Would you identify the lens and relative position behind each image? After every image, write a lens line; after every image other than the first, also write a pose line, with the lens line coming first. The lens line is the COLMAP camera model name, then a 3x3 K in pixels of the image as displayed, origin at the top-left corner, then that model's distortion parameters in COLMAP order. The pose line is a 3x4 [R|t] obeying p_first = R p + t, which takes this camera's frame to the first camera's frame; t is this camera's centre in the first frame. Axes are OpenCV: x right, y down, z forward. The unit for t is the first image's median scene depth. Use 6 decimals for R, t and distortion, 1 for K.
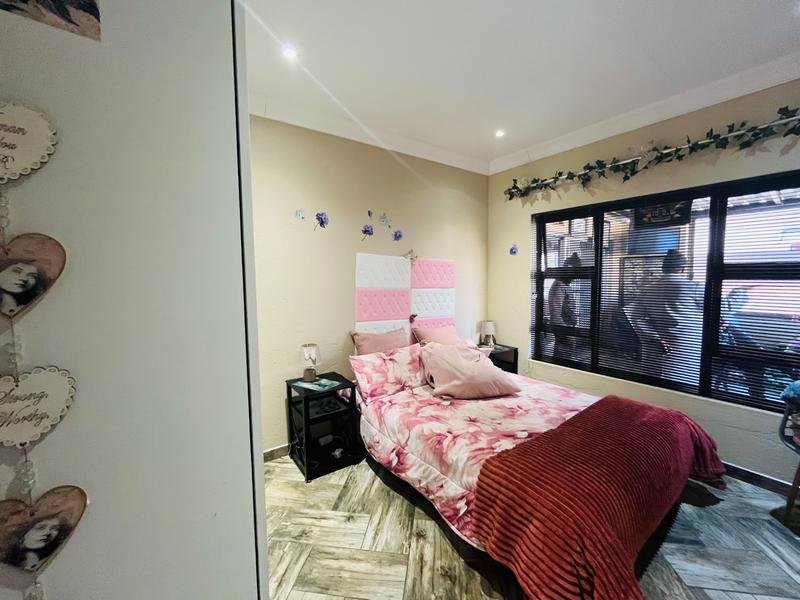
lens RADIAL K [[326.4, 0, 400.5], [0, 326.4, 300.2], [0, 0, 1]] dist [-0.001559, -0.000832]
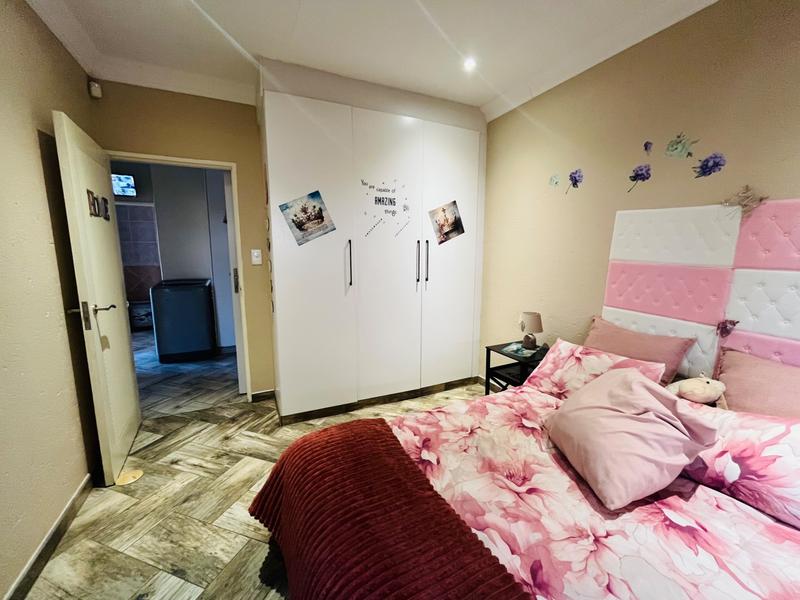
lens RADIAL K [[326.4, 0, 400.7], [0, 326.4, 300.4], [0, 0, 1]] dist [-0.001559, -0.000832]
pose [[-0.164323, 0.150263, -0.974894, 0.759852], [-0.075497, 0.983514, 0.164317, -0.037302], [0.983513, 0.100603, -0.150269, 0.735527]]
